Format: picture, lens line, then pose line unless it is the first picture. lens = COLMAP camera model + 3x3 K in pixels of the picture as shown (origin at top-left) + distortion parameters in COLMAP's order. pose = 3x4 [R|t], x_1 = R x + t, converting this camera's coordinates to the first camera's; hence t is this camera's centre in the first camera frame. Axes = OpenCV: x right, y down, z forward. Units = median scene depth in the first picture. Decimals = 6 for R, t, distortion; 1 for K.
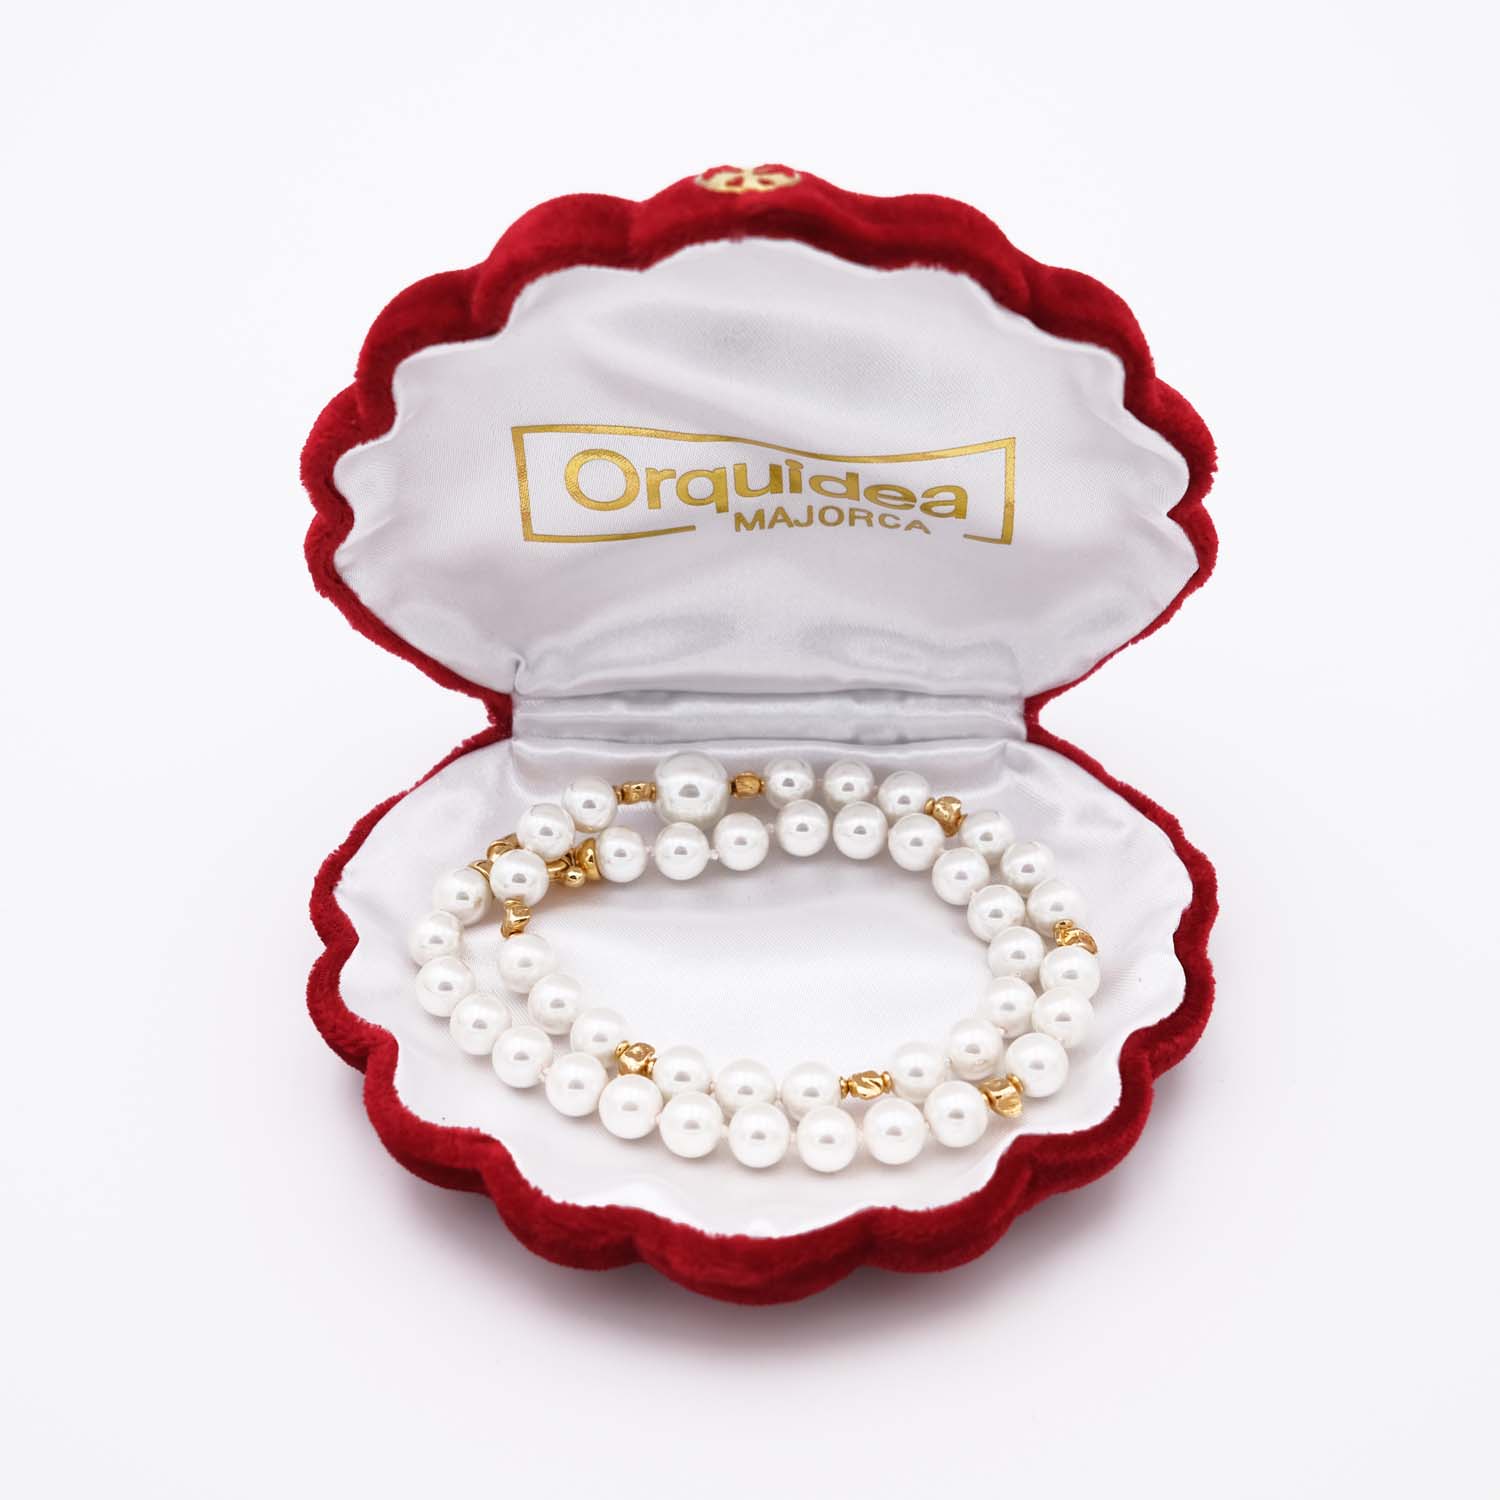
lens RADIAL K [[1871.2, 0, 750.6], [0, 1871.2, 753.6], [0, 0, 1]] dist [0.030610, 0.000000]
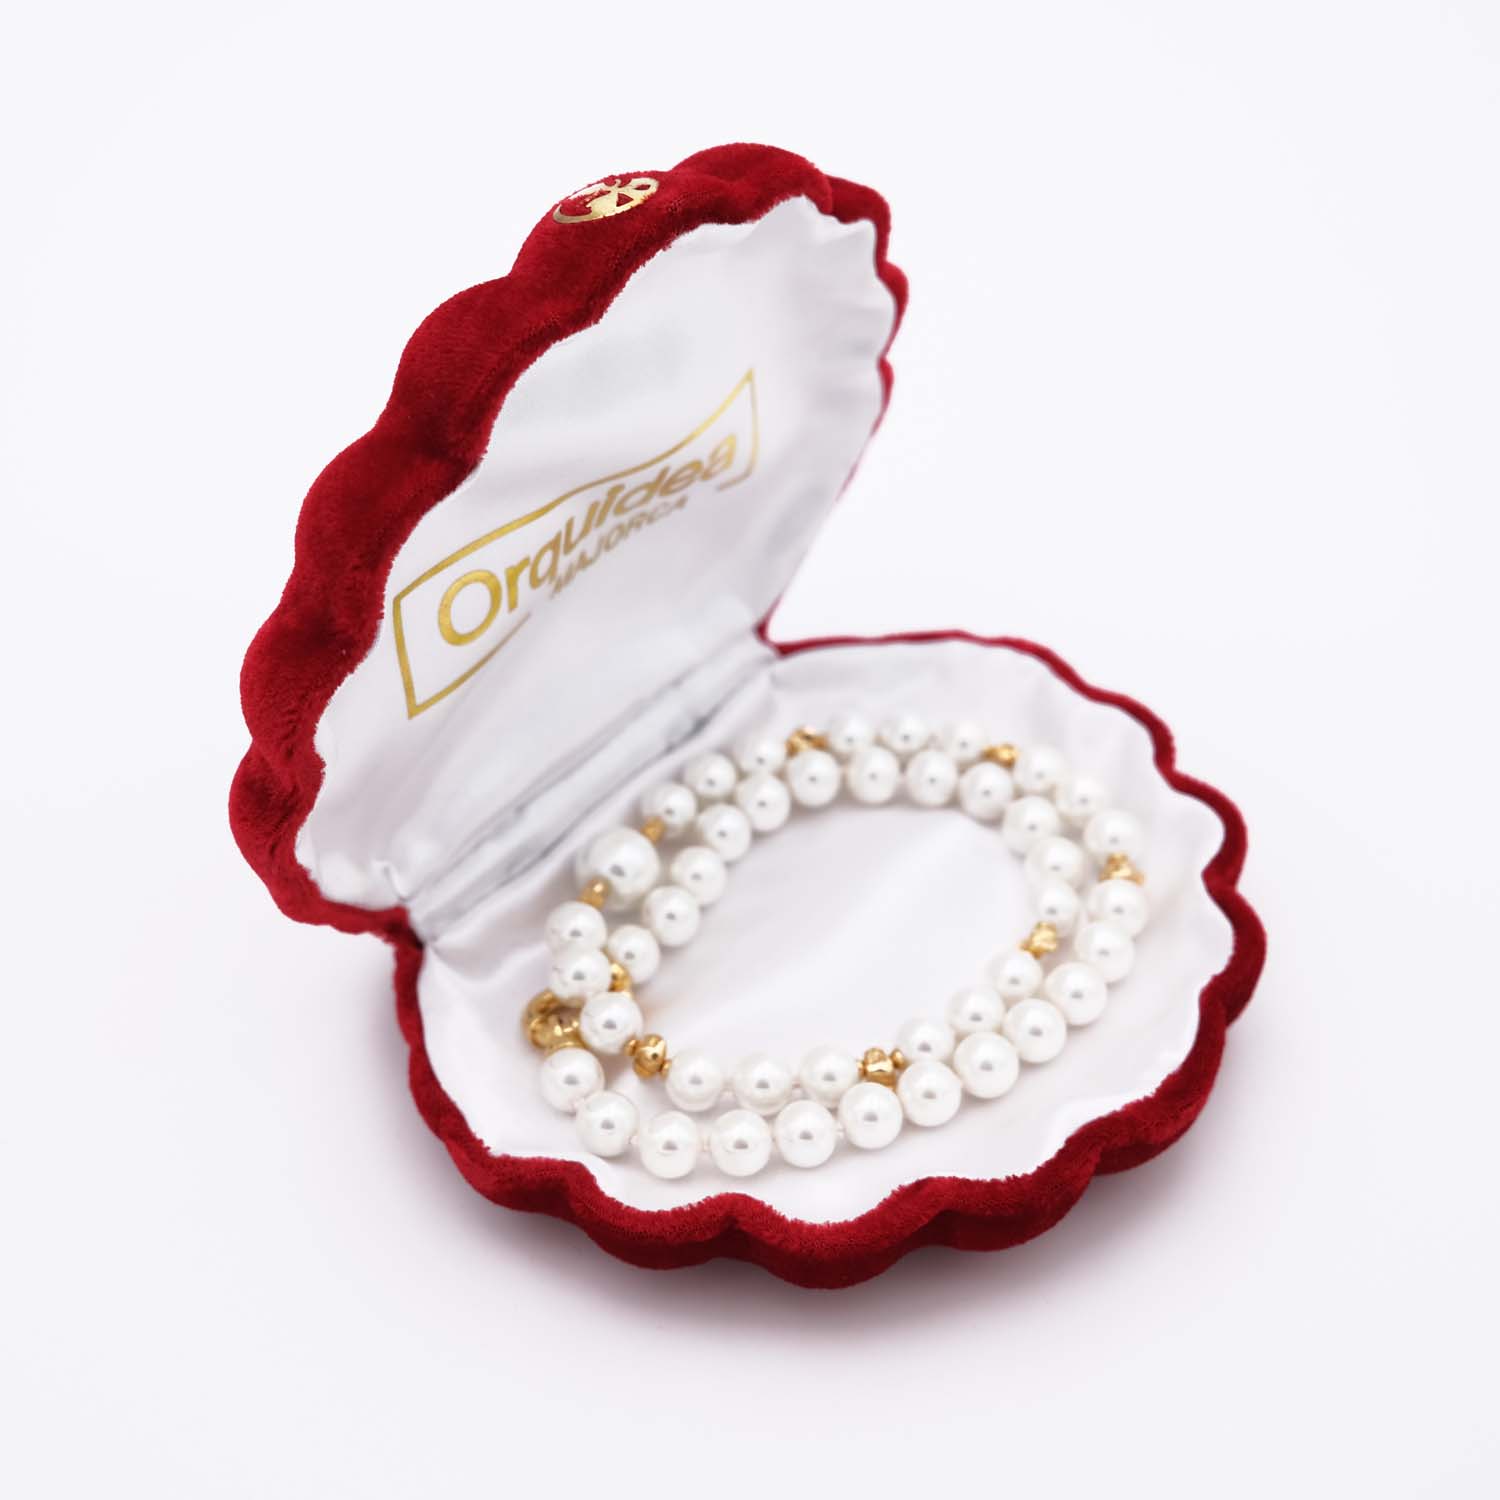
lens RADIAL K [[1871.2, 0, 749.8], [0, 1871.2, 746.3], [0, 0, 1]] dist [0.030610, 0.000000]
pose [[0.679630, -0.545952, 0.489939, -0.429129], [0.567305, 0.814602, 0.120783, -0.110737], [-0.465047, 0.195857, 0.863349, 0.134846]]
